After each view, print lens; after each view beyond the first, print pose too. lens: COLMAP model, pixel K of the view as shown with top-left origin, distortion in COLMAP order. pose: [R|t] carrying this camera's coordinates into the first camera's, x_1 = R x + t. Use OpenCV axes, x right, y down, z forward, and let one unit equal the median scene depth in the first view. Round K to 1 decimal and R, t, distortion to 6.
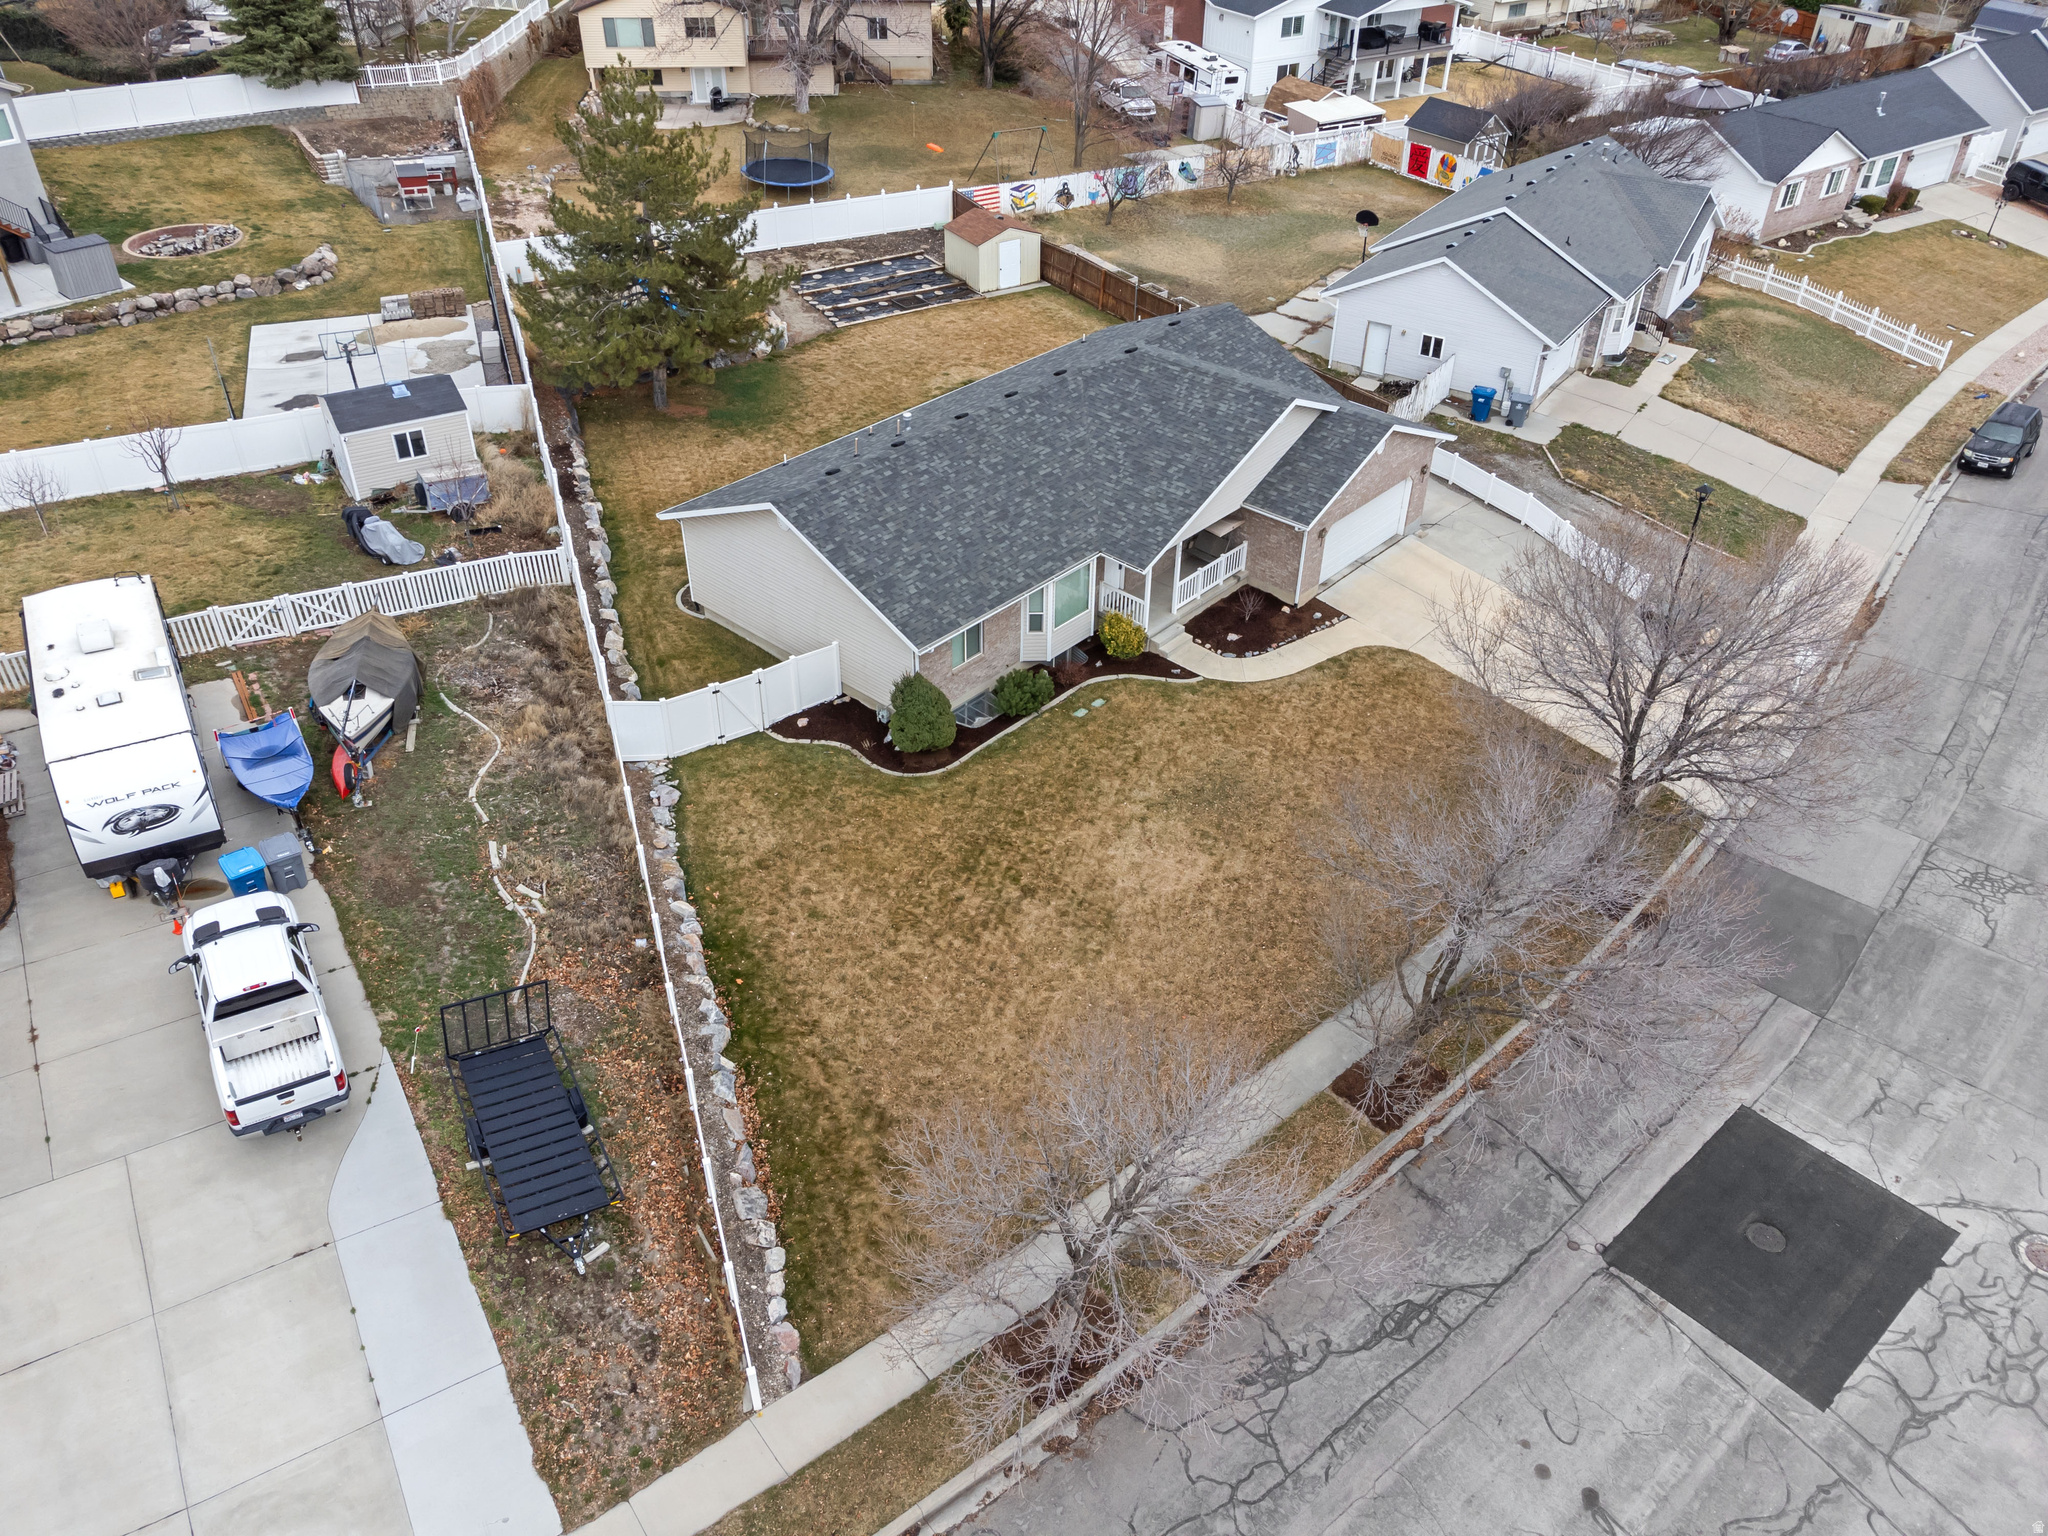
lens RADIAL K [[1561.0, 0, 1022.5], [0, 1561.0, 737.1], [0, 0, 1]] dist [-0.000676, 0.042526]
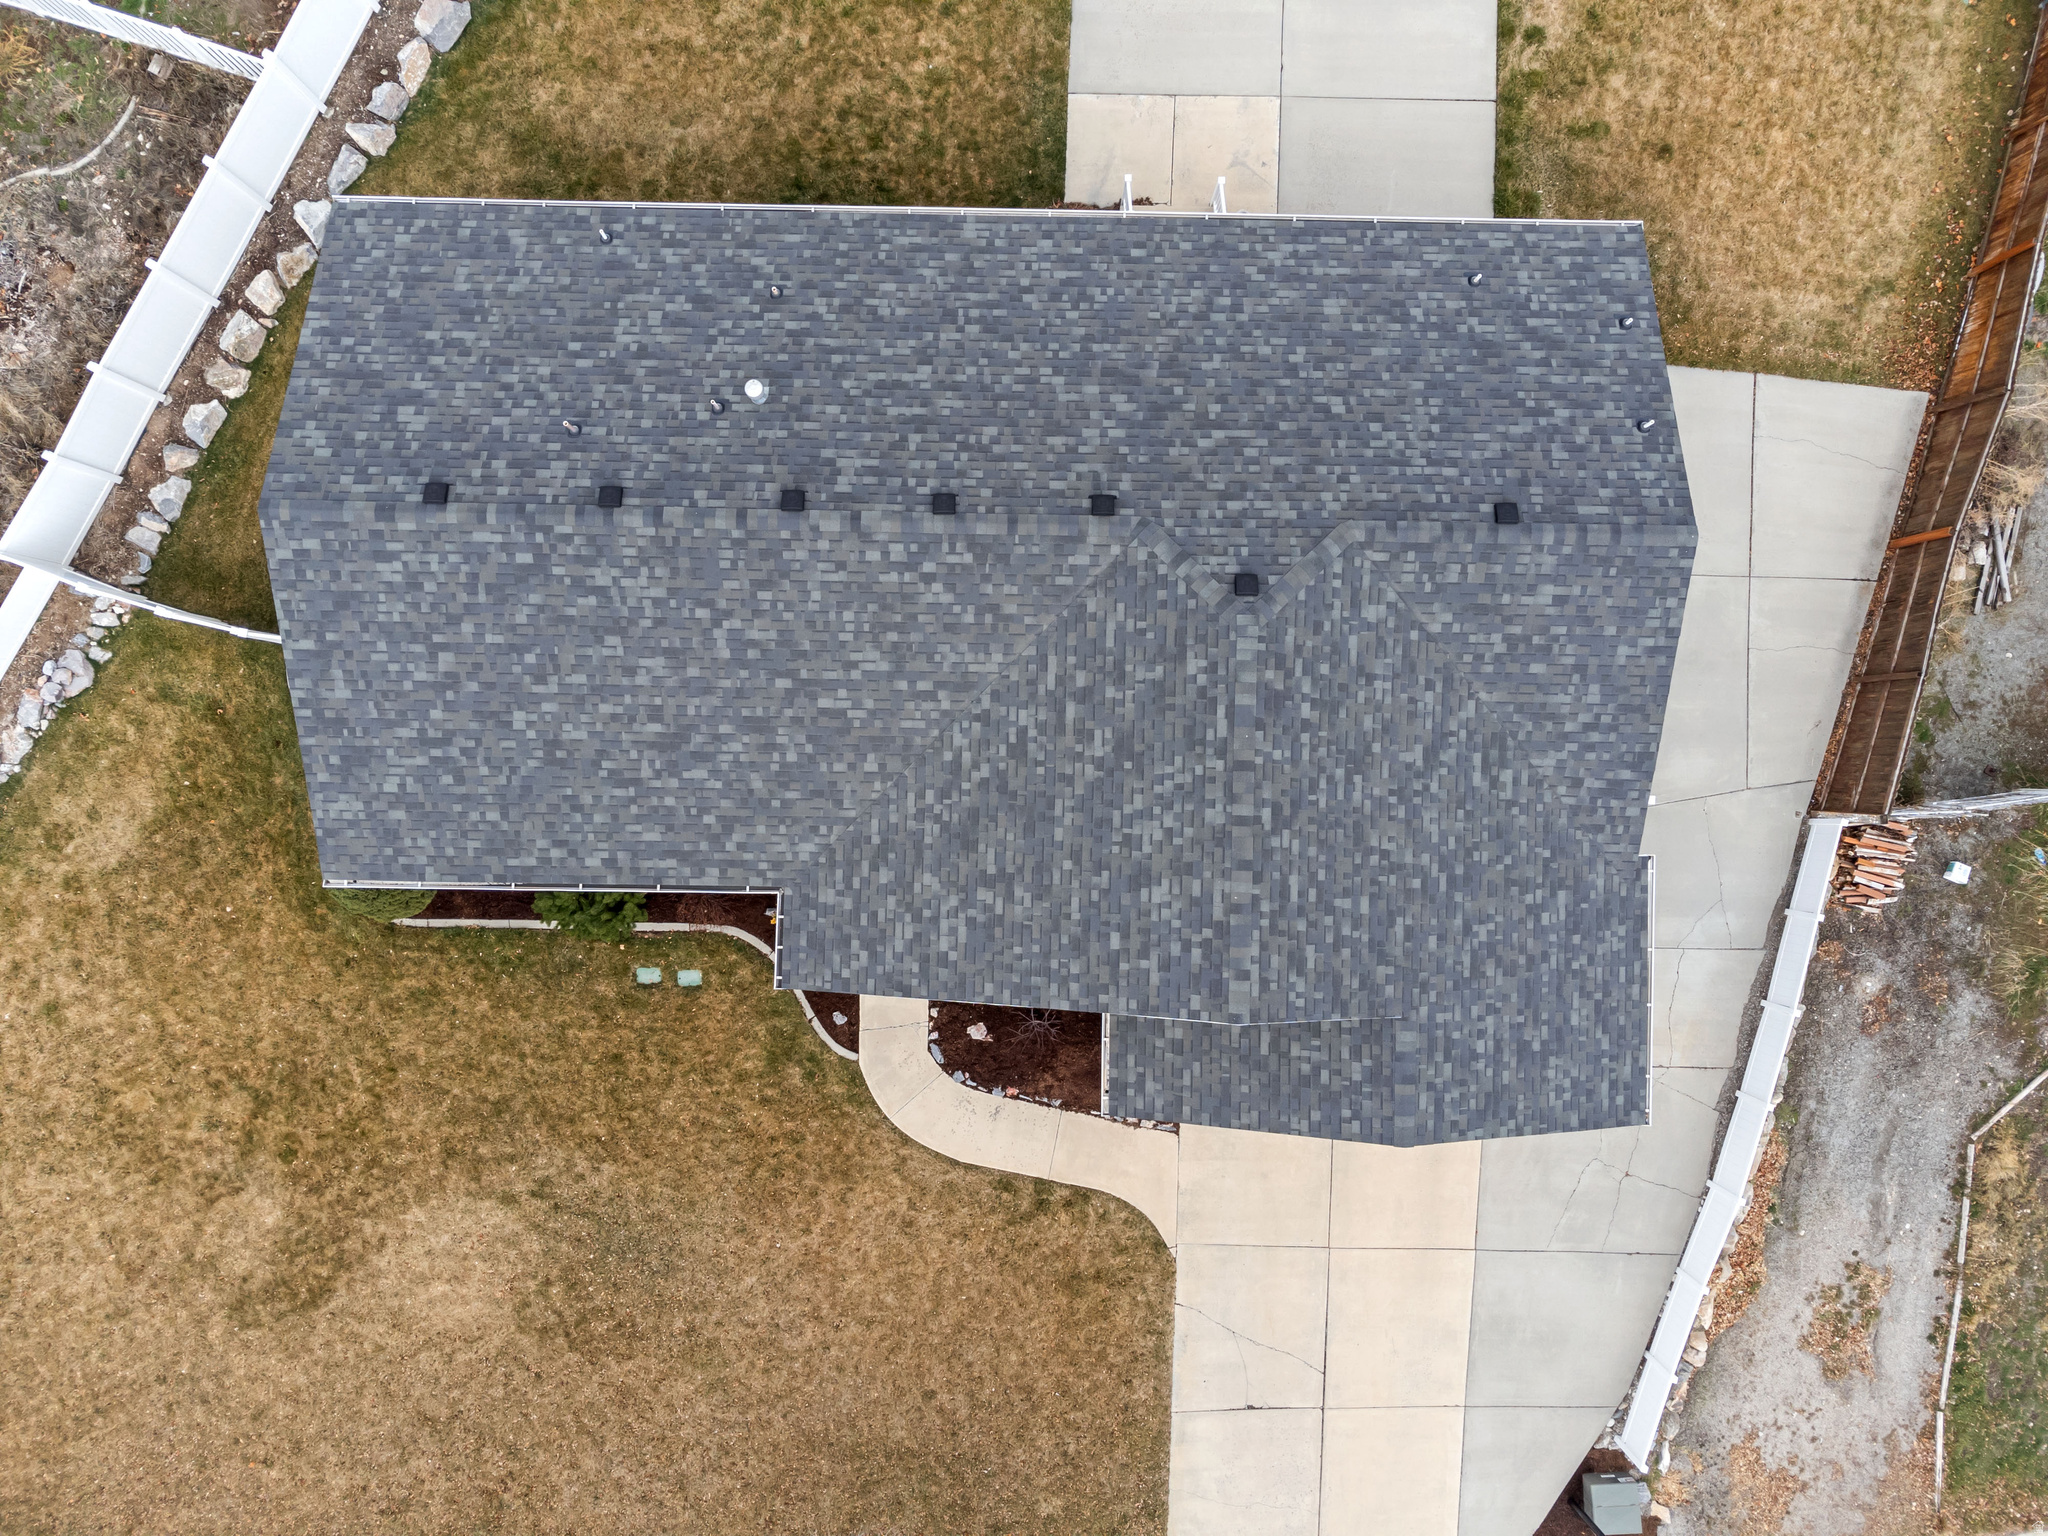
lens RADIAL K [[1517.8, 0, 1027.3], [0, 1517.8, 770.3], [0, 0, 1]] dist [0.022129, 0.003826]
pose [[0.655877, 0.754772, -0.012072, 0.058827], [-0.438170, 0.393684, 0.808096, -0.440934], [0.614681, -0.524722, 0.588927, 0.541084]]
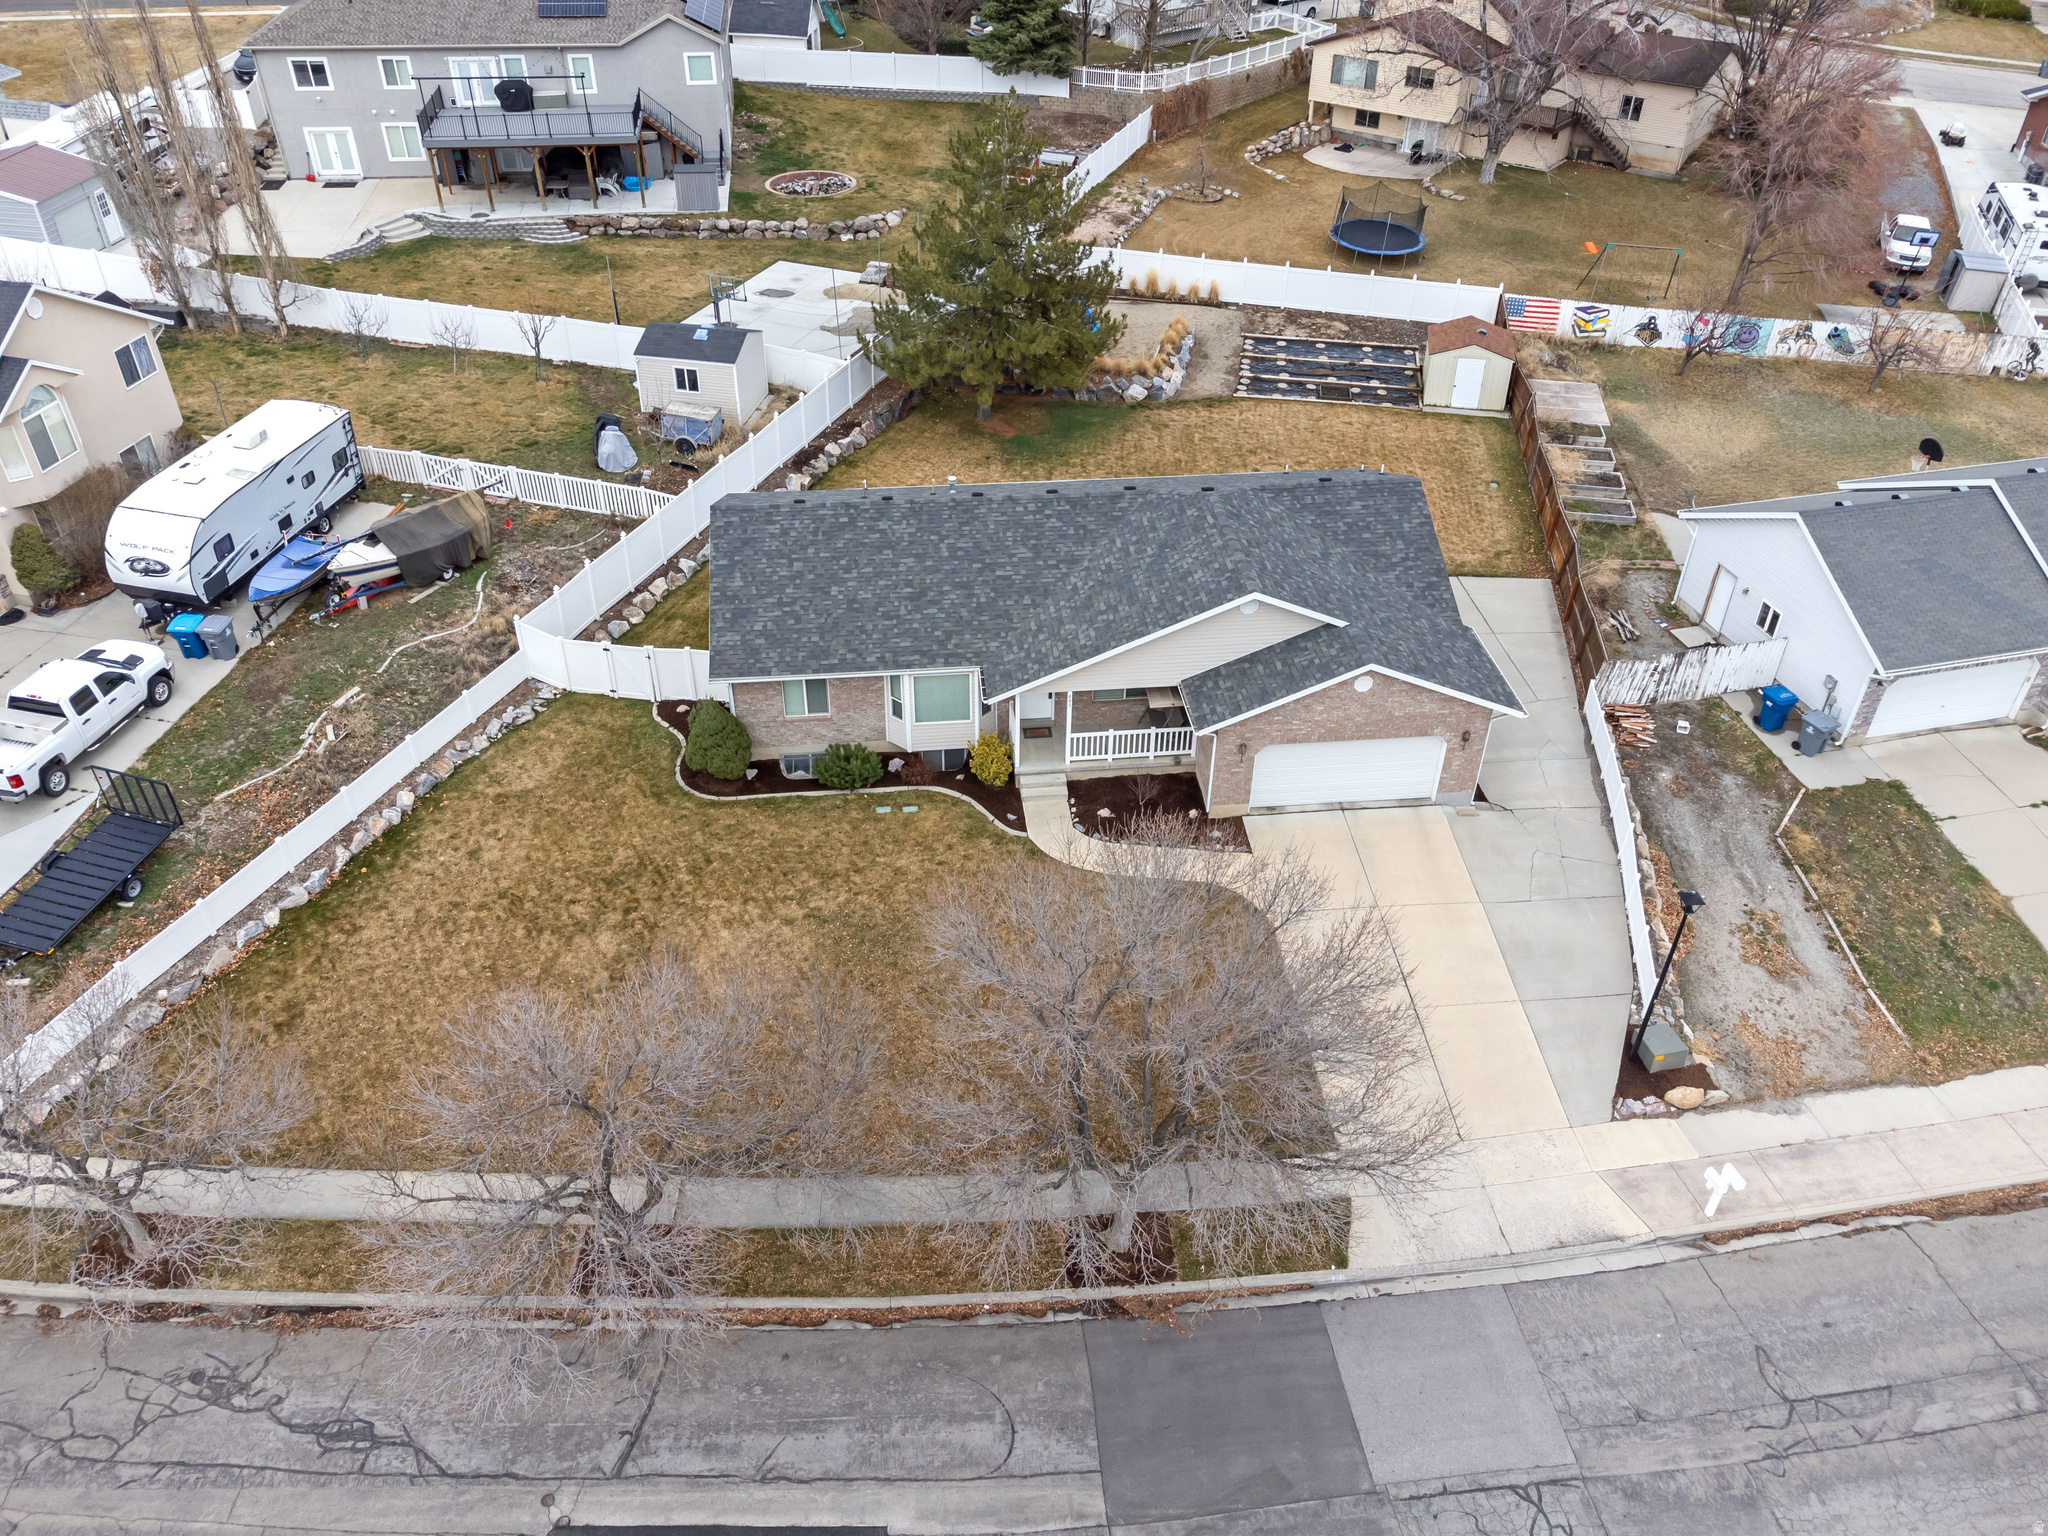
lens RADIAL K [[1561.0, 0, 1022.5], [0, 1561.0, 737.1], [0, 0, 1]] dist [-0.000676, 0.042526]
pose [[0.742954, 0.386428, -0.546528, 0.432977], [-0.388566, 0.913844, 0.117923, -0.144585], [0.545010, 0.124750, 0.829097, 0.165739]]
